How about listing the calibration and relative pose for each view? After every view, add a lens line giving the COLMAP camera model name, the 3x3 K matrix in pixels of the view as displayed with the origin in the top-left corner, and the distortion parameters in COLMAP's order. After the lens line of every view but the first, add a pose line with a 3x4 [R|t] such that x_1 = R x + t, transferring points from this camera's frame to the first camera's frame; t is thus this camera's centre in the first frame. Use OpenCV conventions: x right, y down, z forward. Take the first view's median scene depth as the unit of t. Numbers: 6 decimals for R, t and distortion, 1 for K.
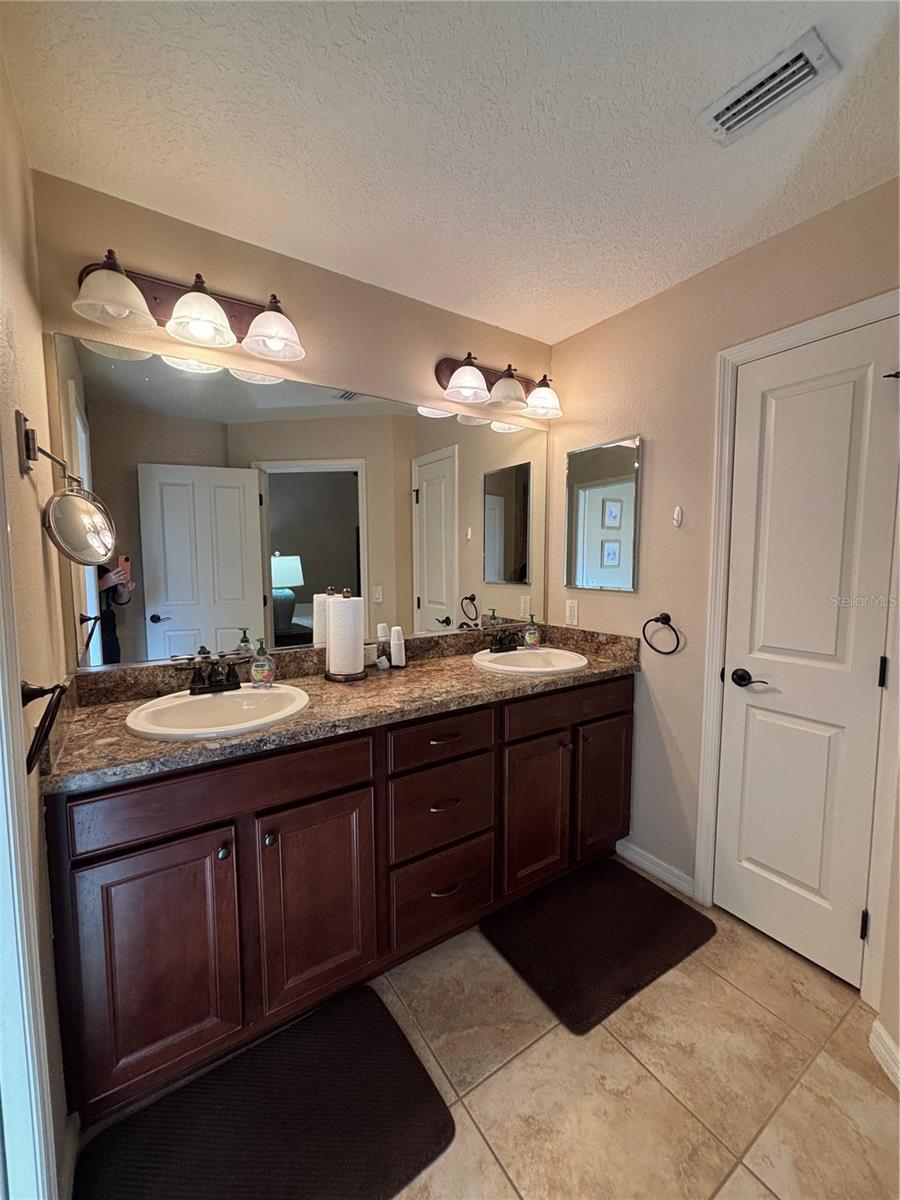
lens RADIAL K [[484.2, 0, 454.2], [0, 484.2, 596.4], [0, 0, 1]] dist [-0.001646, 0.001608]
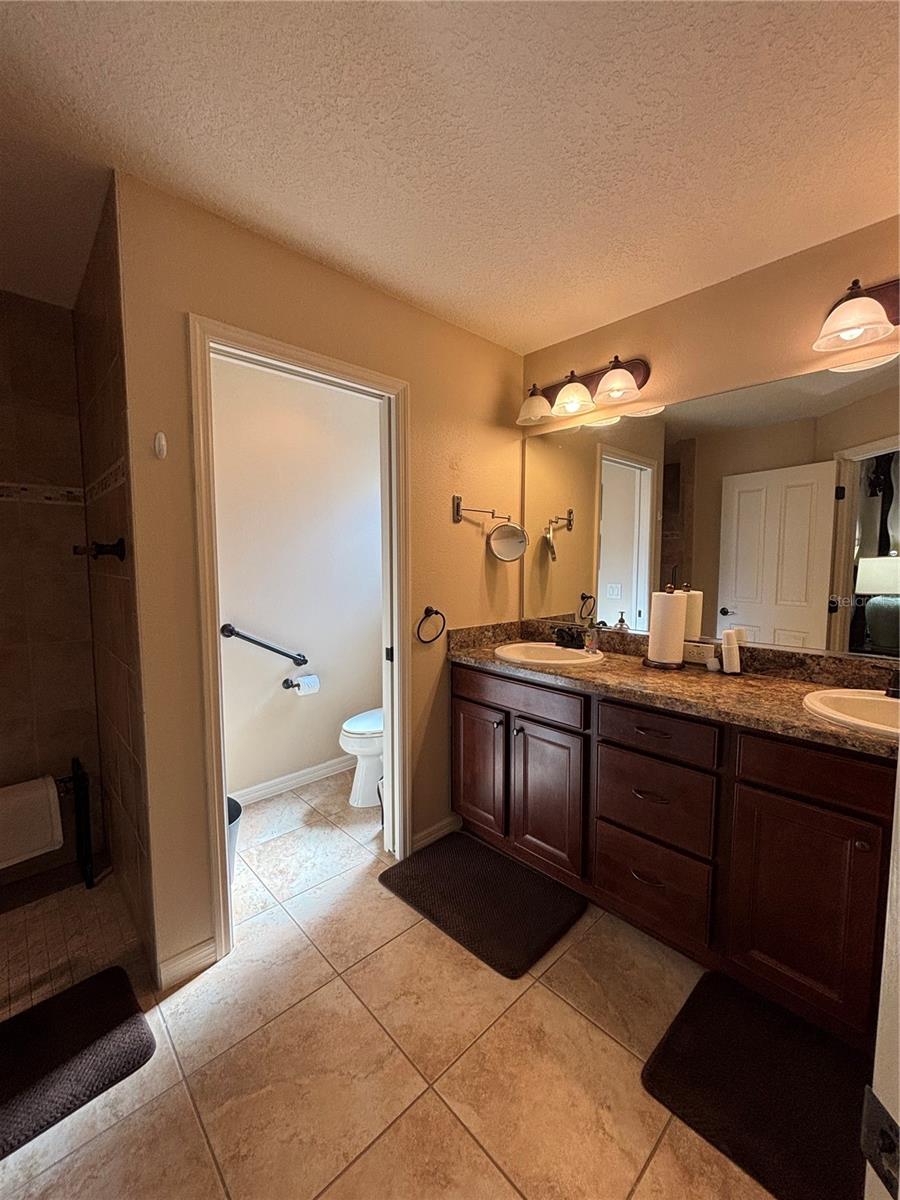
lens RADIAL K [[484.2, 0, 453.1], [0, 484.2, 599.4], [0, 0, 1]] dist [-0.001646, 0.001608]
pose [[0.172508, 0.081320, -0.981646, 0.858741], [-0.079164, 0.994507, 0.068473, -0.023039], [0.981822, 0.065899, 0.177998, 0.366787]]
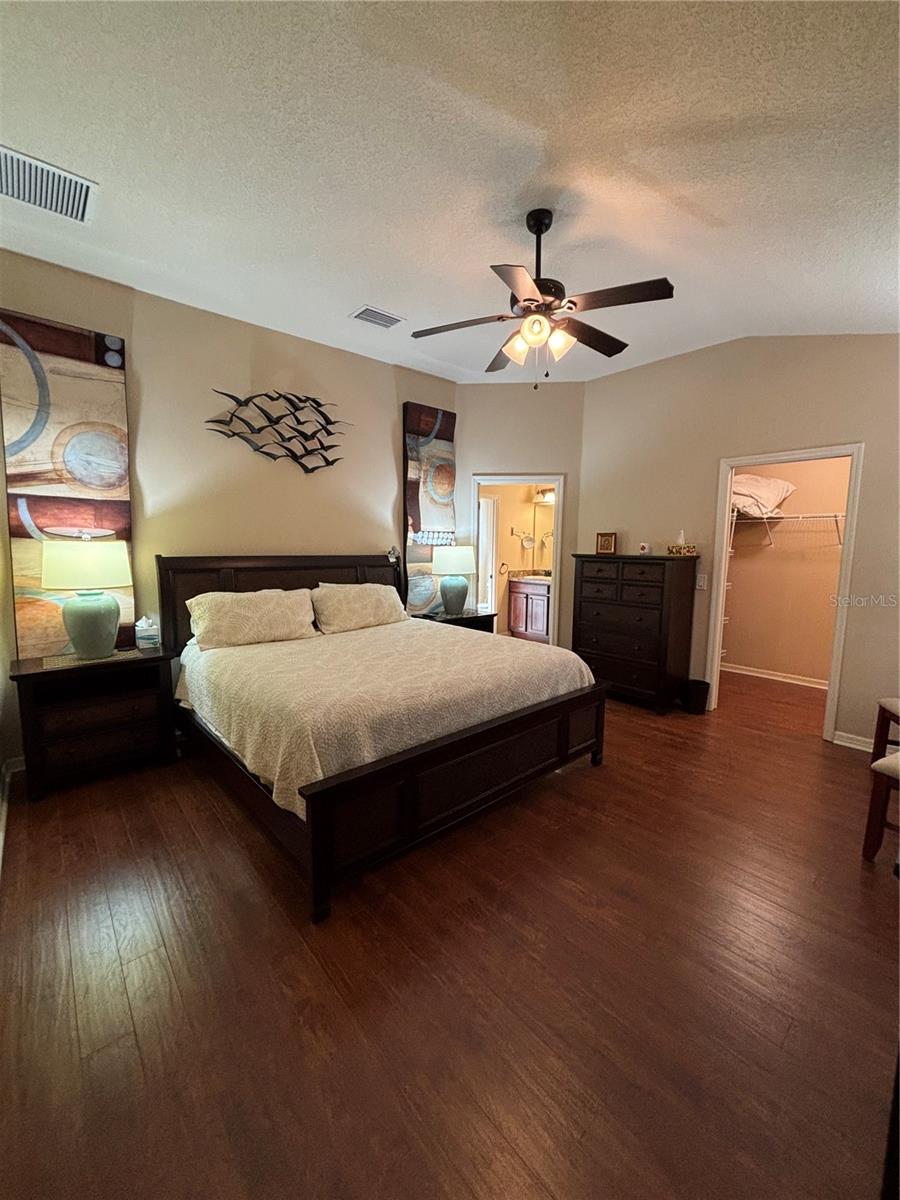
lens RADIAL K [[484.2, 0, 453.6], [0, 484.2, 601.0], [0, 0, 1]] dist [-0.001646, 0.001608]
pose [[0.126035, 0.121349, -0.984576, 3.750115], [-0.092602, 0.989596, 0.110114, 0.000435], [0.987694, 0.077296, 0.135961, -0.453967]]
